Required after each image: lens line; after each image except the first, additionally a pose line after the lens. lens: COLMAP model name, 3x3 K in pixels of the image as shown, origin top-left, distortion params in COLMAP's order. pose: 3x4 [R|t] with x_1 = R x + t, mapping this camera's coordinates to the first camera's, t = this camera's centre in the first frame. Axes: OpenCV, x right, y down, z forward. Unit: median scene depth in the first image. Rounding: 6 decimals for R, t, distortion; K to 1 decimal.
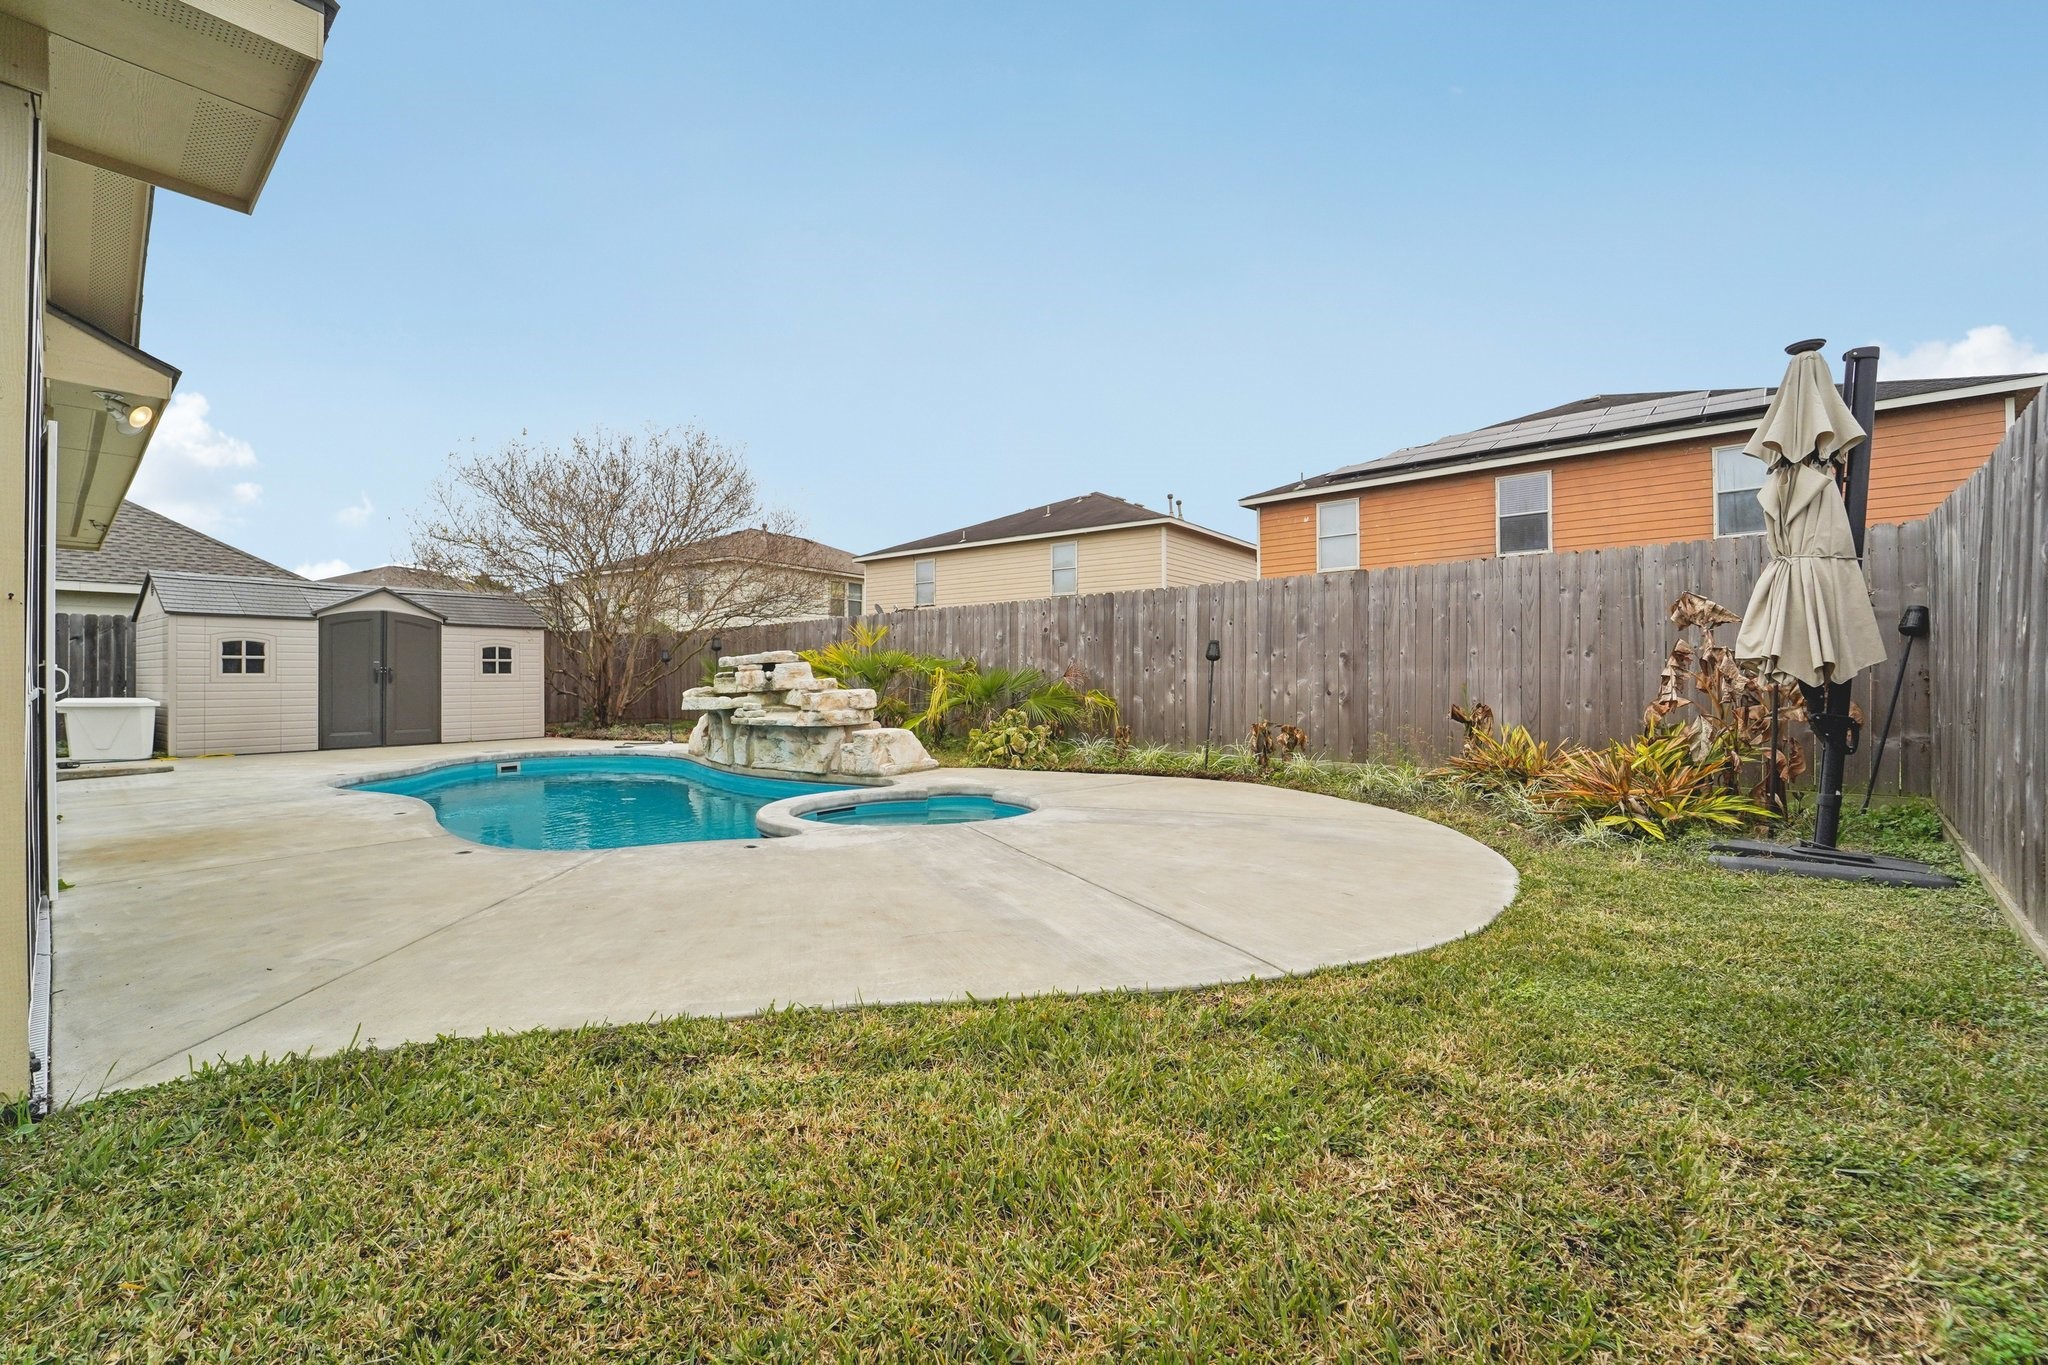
lens RADIAL K [[845.5, 0, 1032.6], [0, 845.5, 681.5], [0, 0, 1]] dist [-0.021850, 0.000867]
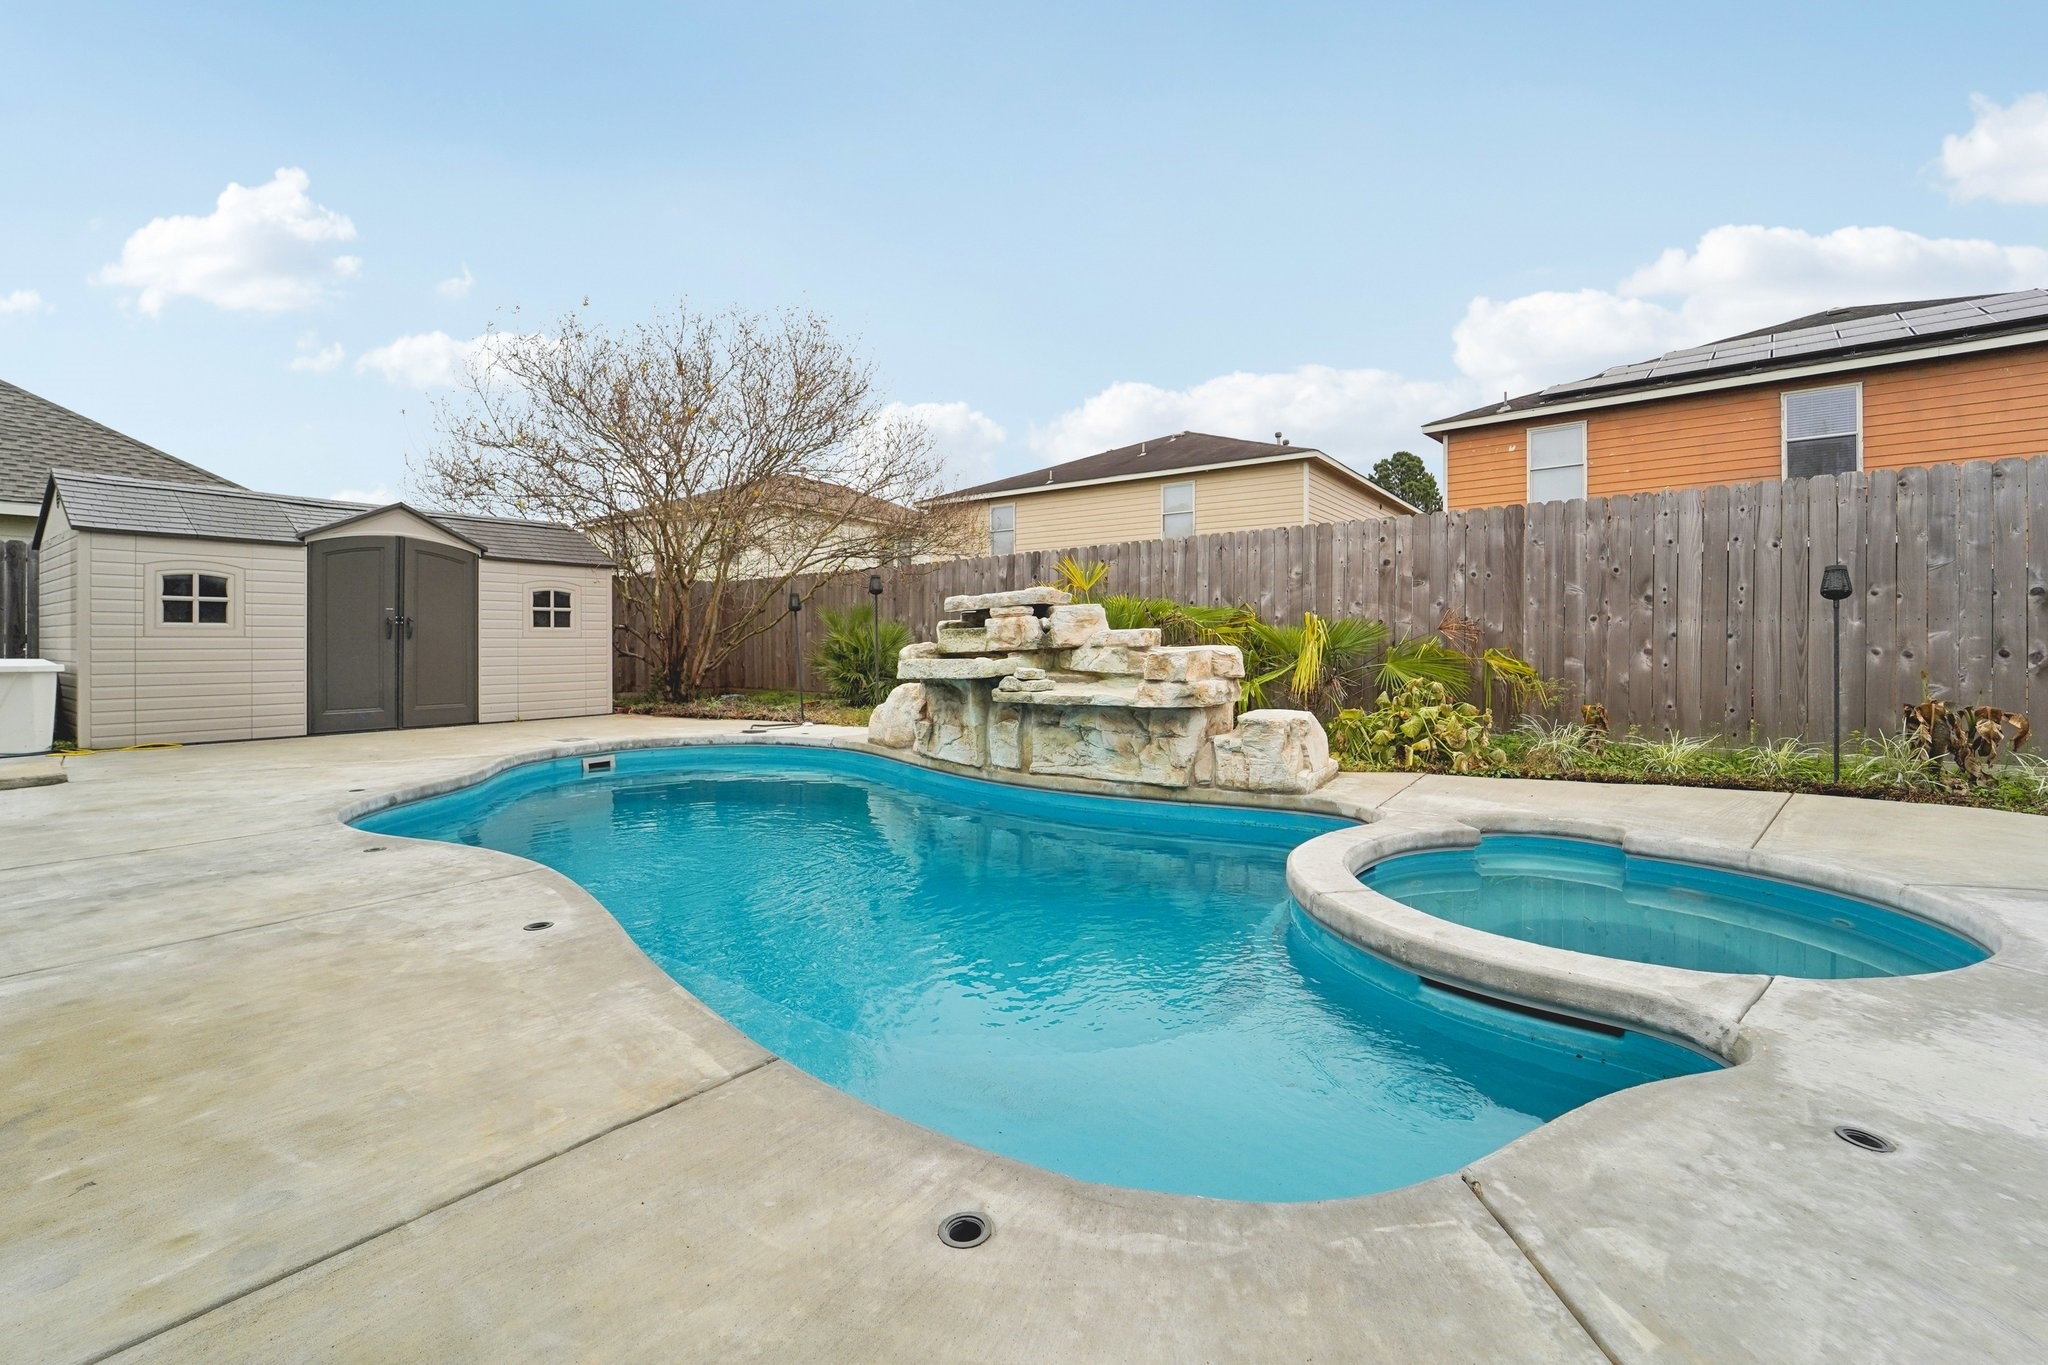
lens RADIAL K [[845.5, 0, 1038.1], [0, 845.5, 656.9], [0, 0, 1]] dist [-0.021850, 0.000867]
pose [[0.999776, 0.001922, 0.021059, -0.280495], [-0.002183, 0.999921, 0.012396, 0.007885], [-0.021033, -0.012439, 0.999701, 0.313066]]
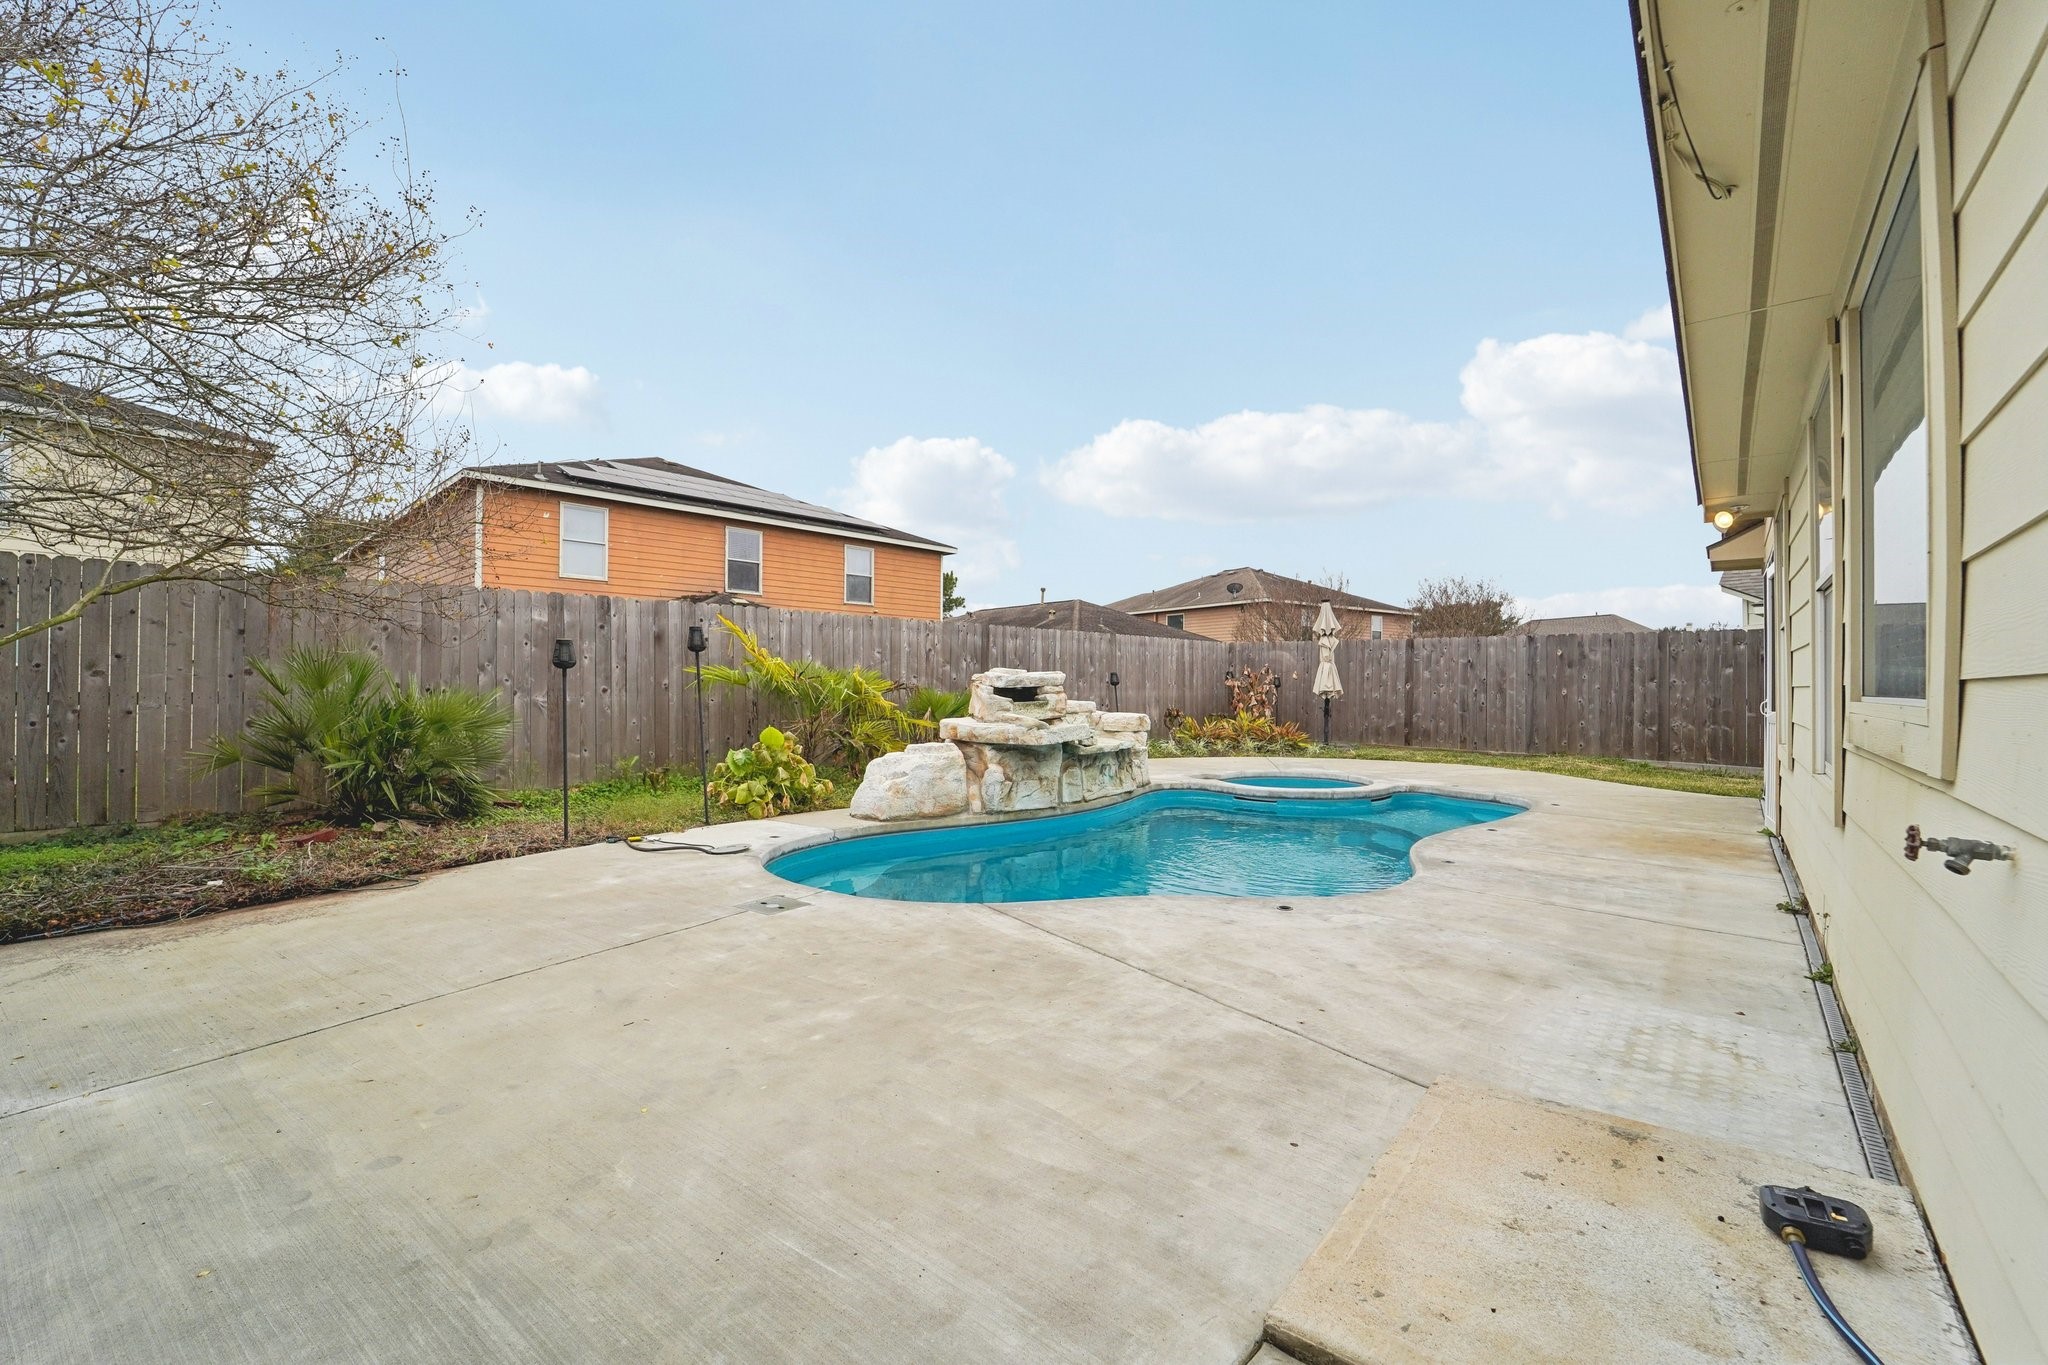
lens RADIAL K [[845.5, 0, 1024.0], [0, 845.5, 685.5], [0, 0, 1]] dist [-0.021850, 0.000867]
pose [[0.015839, 0.004567, 0.999864, -1.004367], [-0.000525, 0.999989, -0.004560, -0.013377], [-0.999874, -0.000452, 0.015841, 0.858315]]
